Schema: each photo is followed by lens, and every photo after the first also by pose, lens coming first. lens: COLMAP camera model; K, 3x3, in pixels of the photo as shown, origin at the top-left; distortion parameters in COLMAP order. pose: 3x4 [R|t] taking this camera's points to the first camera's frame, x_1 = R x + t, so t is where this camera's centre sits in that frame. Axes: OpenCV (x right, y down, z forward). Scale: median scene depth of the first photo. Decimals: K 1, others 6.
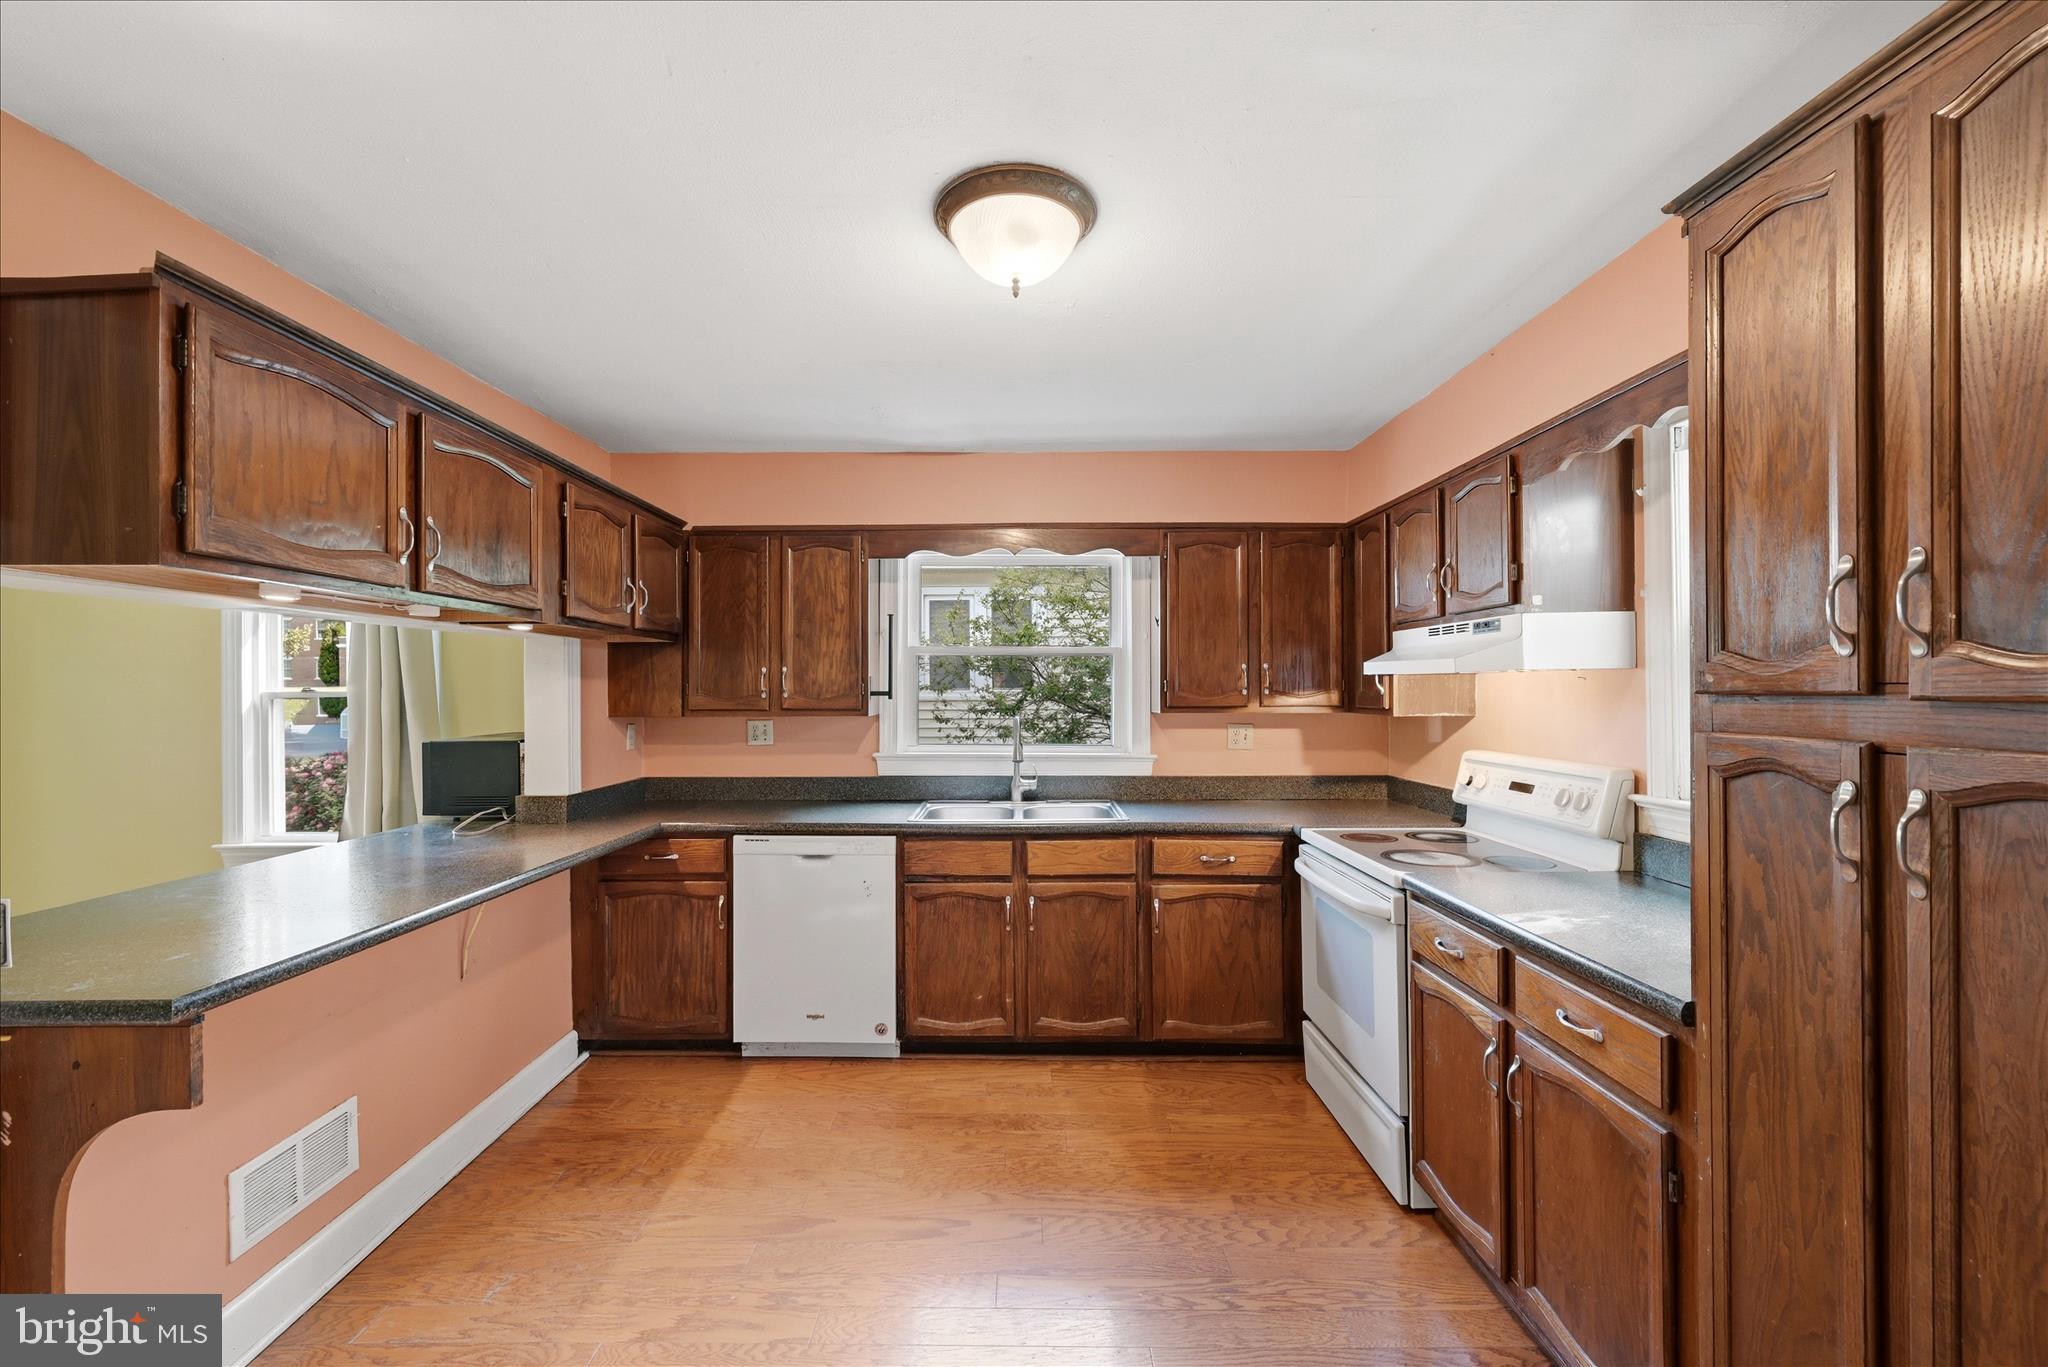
lens RADIAL K [[827.2, 0, 1012.0], [0, 827.2, 688.8], [0, 0, 1]] dist [0.001099, 0.000384]
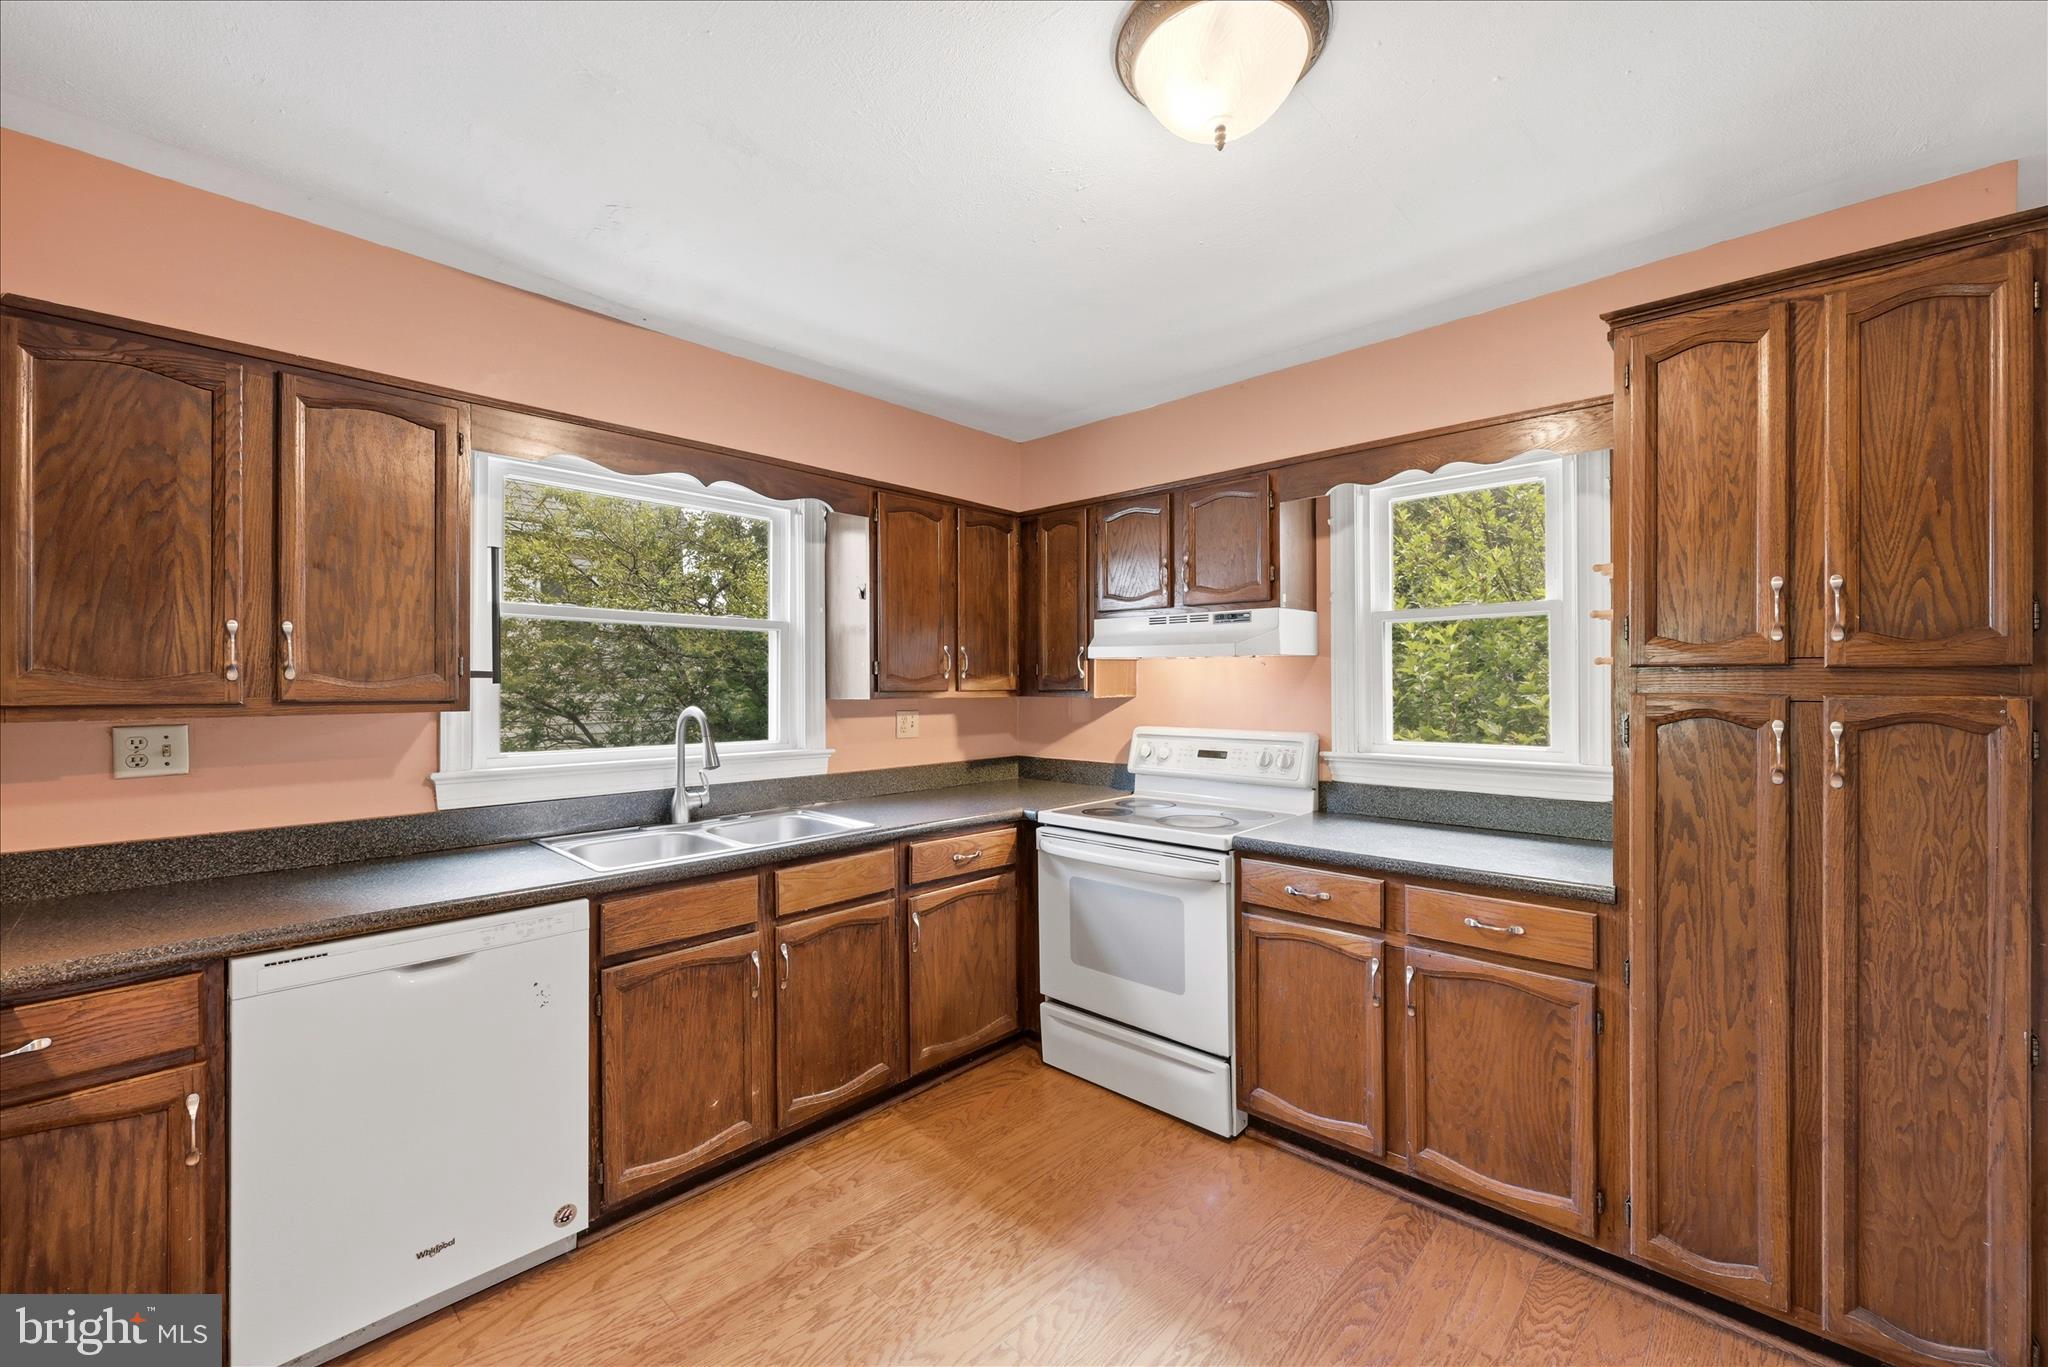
lens RADIAL K [[814.5, 0, 1024.0], [0, 814.5, 683.5], [0, 0, 1]] dist [0.000510, 0.000082]
pose [[0.681533, 0.000616, 0.731787, -0.369929], [-0.000421, 1.000000, -0.000449, 0.014535], [-0.731787, -0.000003, 0.681534, 0.334287]]
